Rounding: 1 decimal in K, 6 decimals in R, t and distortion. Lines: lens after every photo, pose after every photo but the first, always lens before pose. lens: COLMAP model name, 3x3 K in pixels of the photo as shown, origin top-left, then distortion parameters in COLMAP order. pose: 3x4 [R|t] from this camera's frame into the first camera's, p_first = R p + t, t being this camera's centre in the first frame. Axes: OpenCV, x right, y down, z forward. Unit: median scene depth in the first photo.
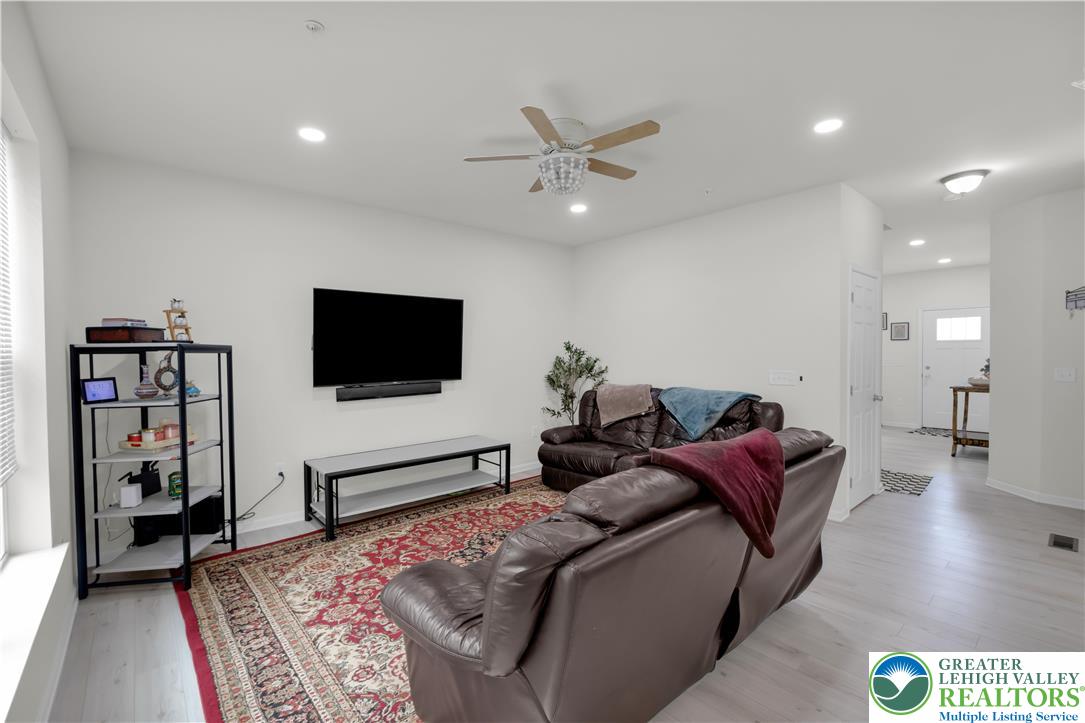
lens RADIAL K [[454.2, 0, 538.5], [0, 454.2, 363.2], [0, 0, 1]] dist [-0.000698, -0.000031]
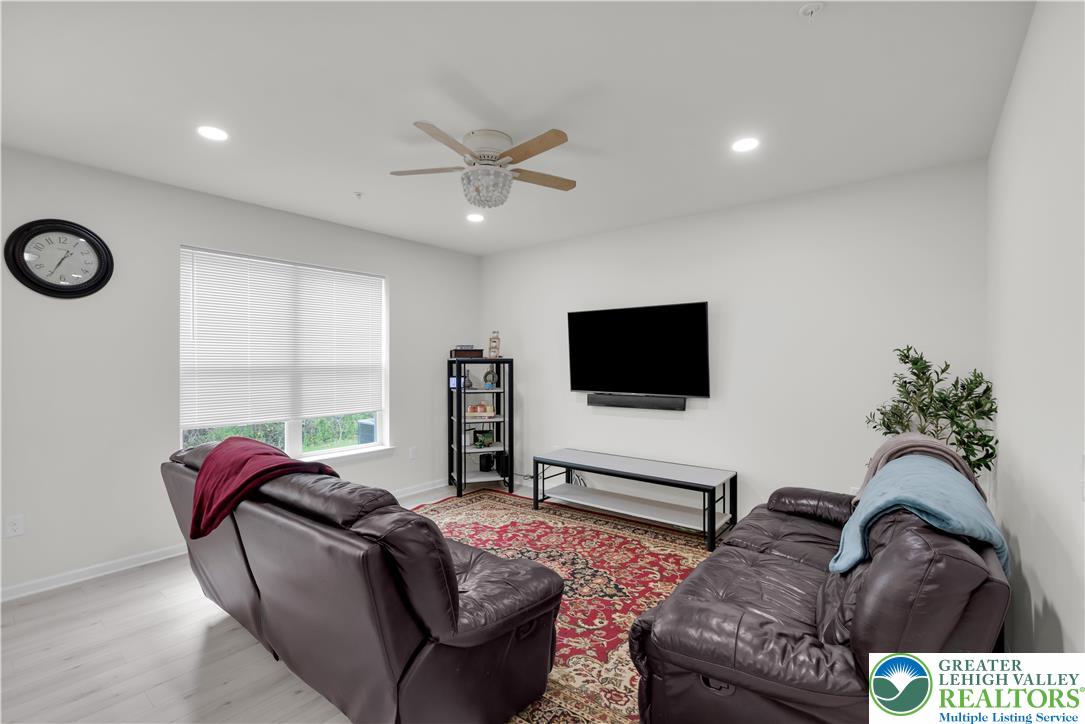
lens RADIAL K [[471.0, 0, 537.2], [0, 471.0, 359.8], [0, 0, 1]] dist [-0.000323, -0.000339]
pose [[0.195463, 0.003065, -0.980706, 0.798617], [-0.023867, 0.999714, -0.001632, -0.030642], [0.980421, 0.023725, 0.195480, 0.682715]]
